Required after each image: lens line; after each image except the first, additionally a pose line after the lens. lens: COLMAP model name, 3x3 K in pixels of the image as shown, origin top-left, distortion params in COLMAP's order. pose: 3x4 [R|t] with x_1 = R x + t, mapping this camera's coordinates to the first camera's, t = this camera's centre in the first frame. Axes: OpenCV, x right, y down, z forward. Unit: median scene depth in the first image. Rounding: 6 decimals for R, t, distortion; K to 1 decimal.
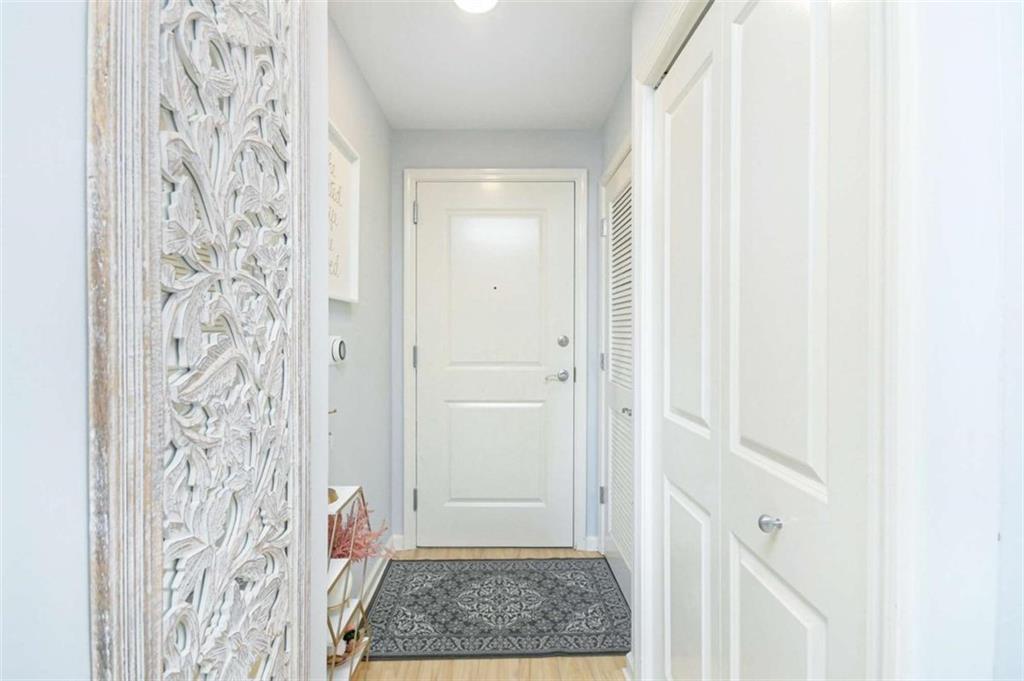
lens RADIAL K [[447.9, 0, 513.6], [0, 447.9, 334.5], [0, 0, 1]] dist [0.019780, -0.011011]
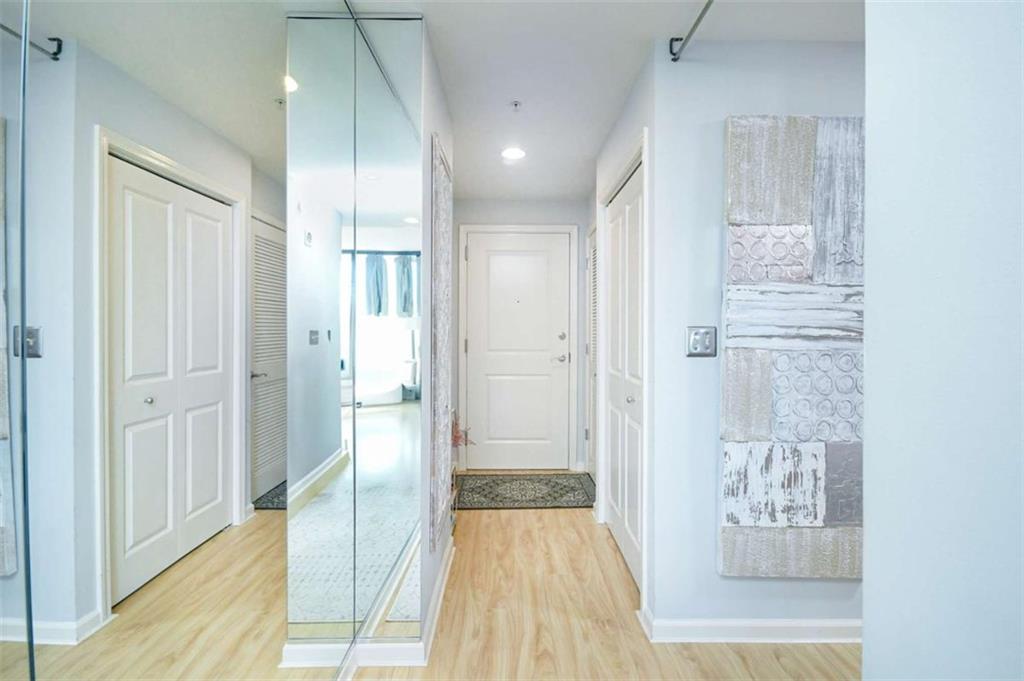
lens RADIAL K [[447.9, 0, 507.6], [0, 447.9, 335.9], [0, 0, 1]] dist [0.019780, -0.011011]
pose [[0.999639, 0.002096, -0.026769, -0.038234], [-0.002009, 0.999993, 0.003298, 0.009356], [0.026776, -0.003243, 0.999636, -0.581370]]
